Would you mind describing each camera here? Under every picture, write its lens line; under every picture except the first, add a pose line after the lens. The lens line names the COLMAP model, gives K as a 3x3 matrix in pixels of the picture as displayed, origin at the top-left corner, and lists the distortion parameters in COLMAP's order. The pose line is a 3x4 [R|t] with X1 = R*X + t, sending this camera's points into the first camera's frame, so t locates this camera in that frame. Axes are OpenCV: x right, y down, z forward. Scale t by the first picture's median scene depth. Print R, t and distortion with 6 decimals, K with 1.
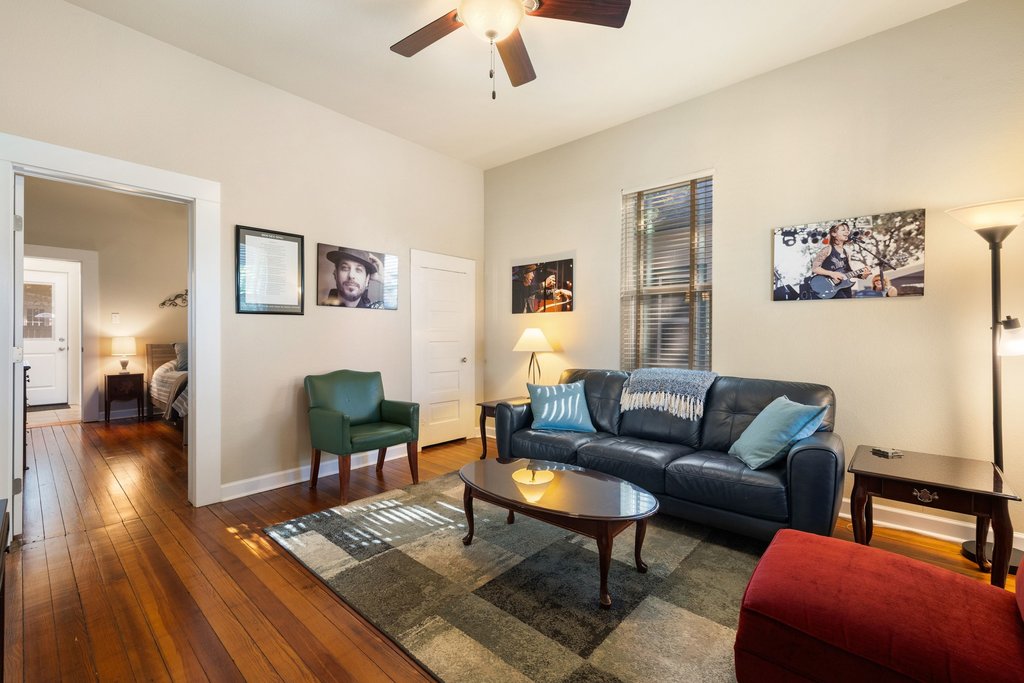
lens RADIAL K [[431.8, 0, 505.2], [0, 431.8, 335.3], [0, 0, 1]] dist [0.001202, -0.000074]
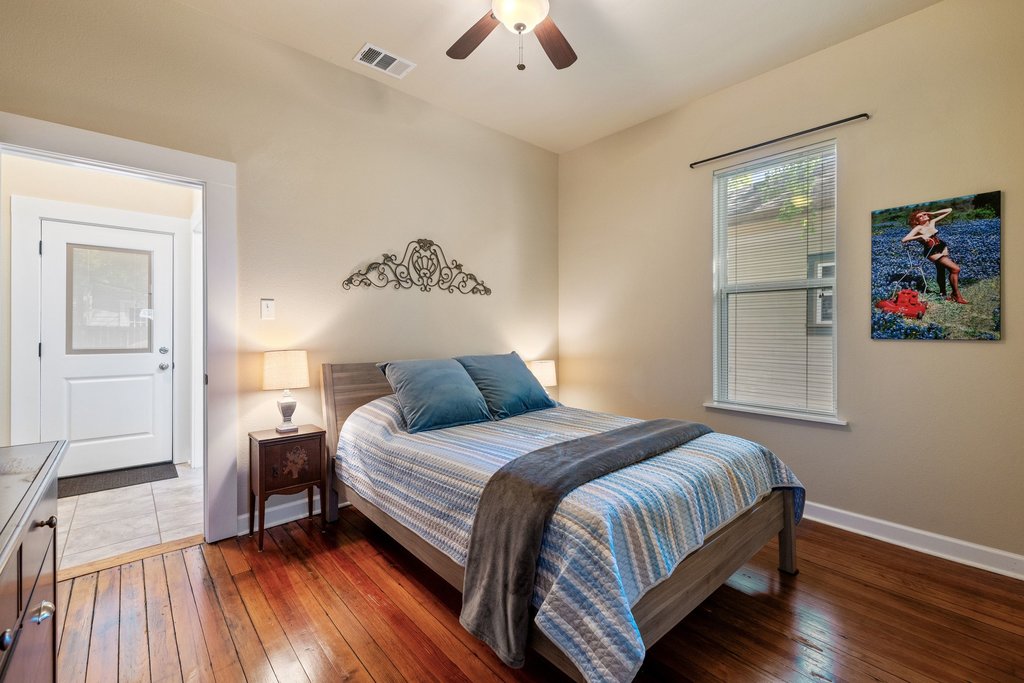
lens RADIAL K [[433.7, 0, 511.3], [0, 433.7, 324.9], [0, 0, 1]] dist [0.016842, -0.000019]
pose [[0.992061, -0.009793, -0.125373, -0.581654], [0.008371, 0.999895, -0.011863, -0.016015], [0.125476, 0.010720, 0.992039, 0.564885]]
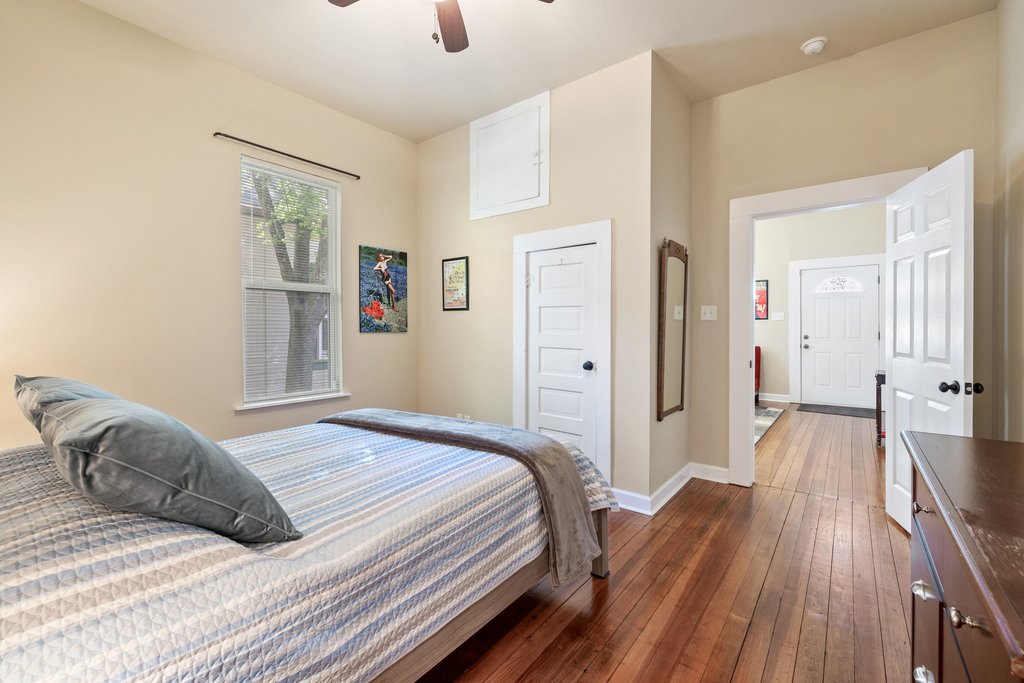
lens RADIAL K [[438.2, 0, 496.5], [0, 438.2, 329.9], [0, 0, 1]] dist [0.000307, 0.000018]
pose [[-0.040313, -0.016360, 0.999053, -1.364407], [0.003687, 0.999857, 0.016521, -0.020503], [-0.999180, 0.004349, -0.040247, 1.262155]]
